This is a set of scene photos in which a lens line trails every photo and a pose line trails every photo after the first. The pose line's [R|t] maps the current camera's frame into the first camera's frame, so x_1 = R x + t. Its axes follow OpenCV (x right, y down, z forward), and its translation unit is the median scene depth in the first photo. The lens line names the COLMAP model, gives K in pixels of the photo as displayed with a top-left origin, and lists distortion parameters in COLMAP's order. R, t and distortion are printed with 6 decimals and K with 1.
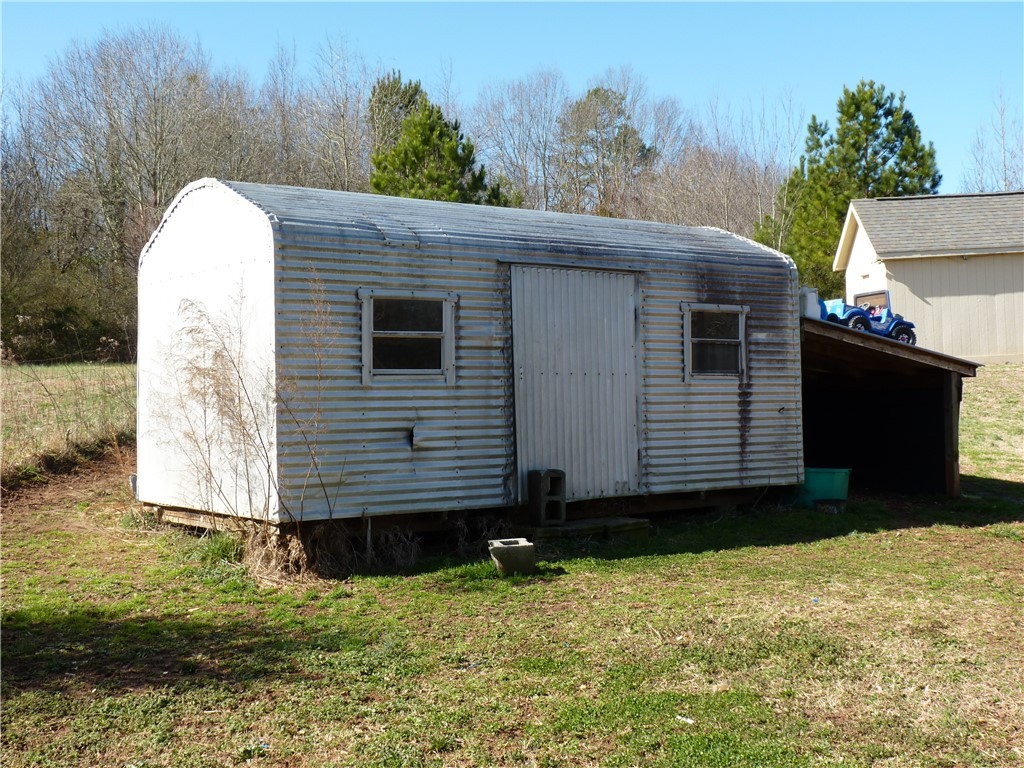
lens RADIAL K [[1285.6, 0, 502.7], [0, 1285.6, 375.4], [0, 0, 1]] dist [0.022484, 0.000000]
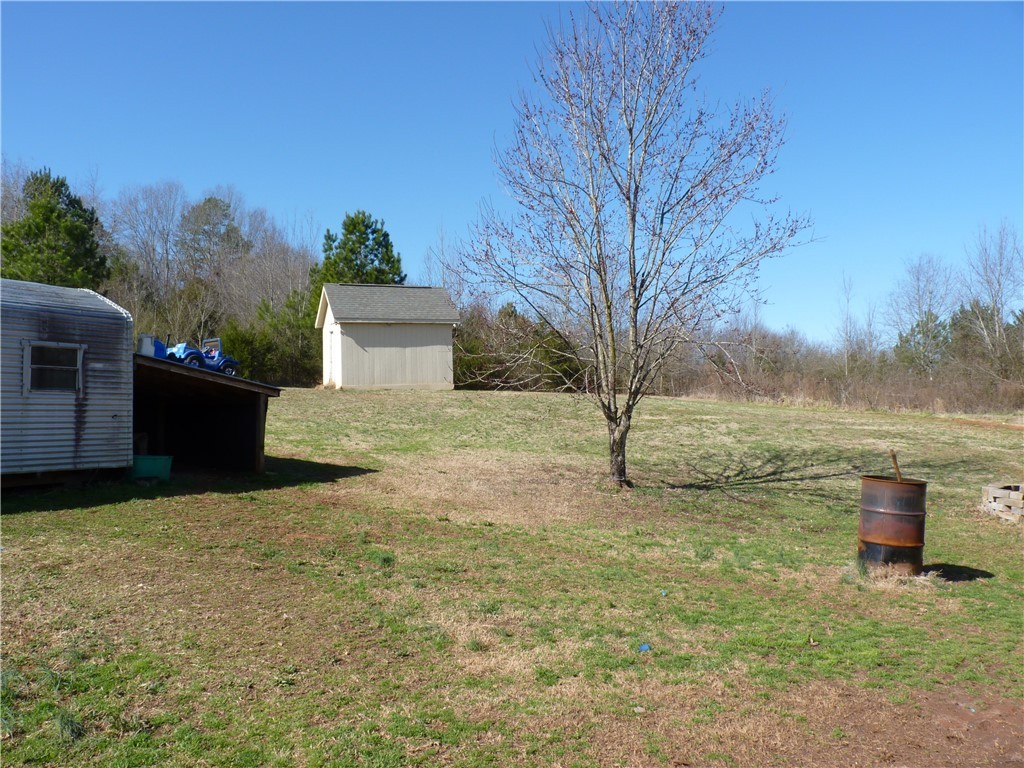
lens RADIAL K [[822.1, 0, 510.2], [0, 822.1, 394.4], [0, 0, 1]] dist [-0.017284, 0.003831]
pose [[0.921262, 0.023515, 0.388230, 0.099361], [-0.023594, 0.999711, -0.004564, -0.001701], [-0.388226, -0.004955, 0.921551, -0.013500]]
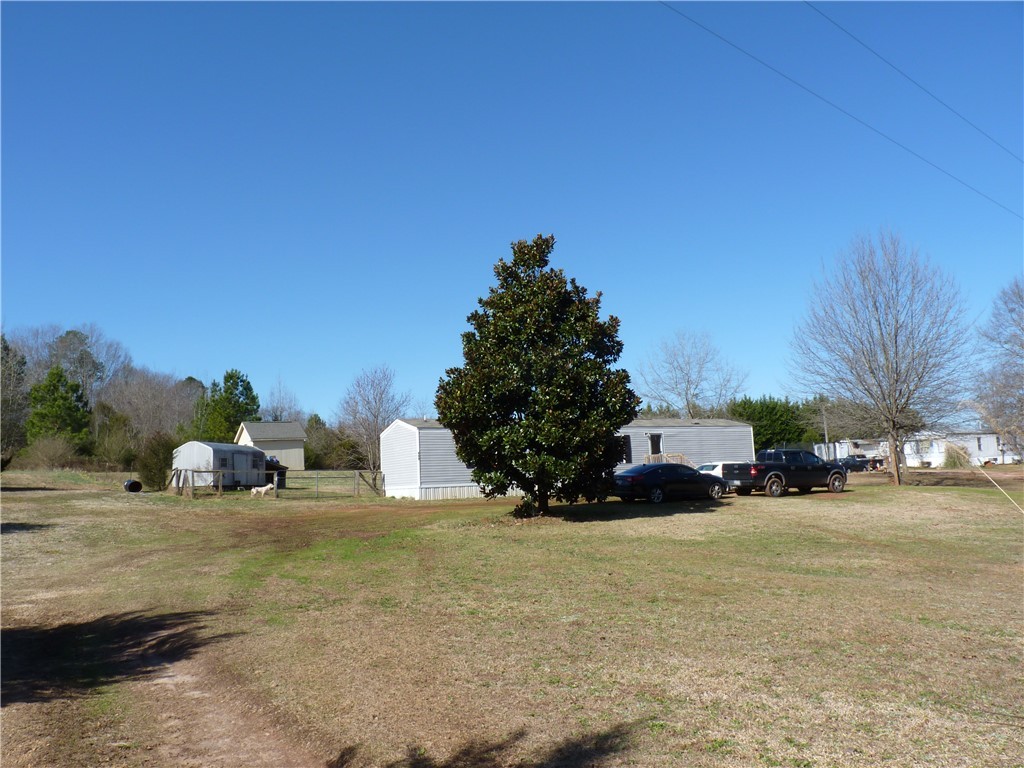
lens RADIAL K [[822.1, 0, 507.6], [0, 822.1, 382.7], [0, 0, 1]] dist [-0.017284, 0.003831]
pose [[0.787361, 0.063744, 0.613187, -0.536316], [0.012050, 0.992859, -0.118685, 0.028681], [-0.616374, 0.100837, 0.780971, -1.184108]]
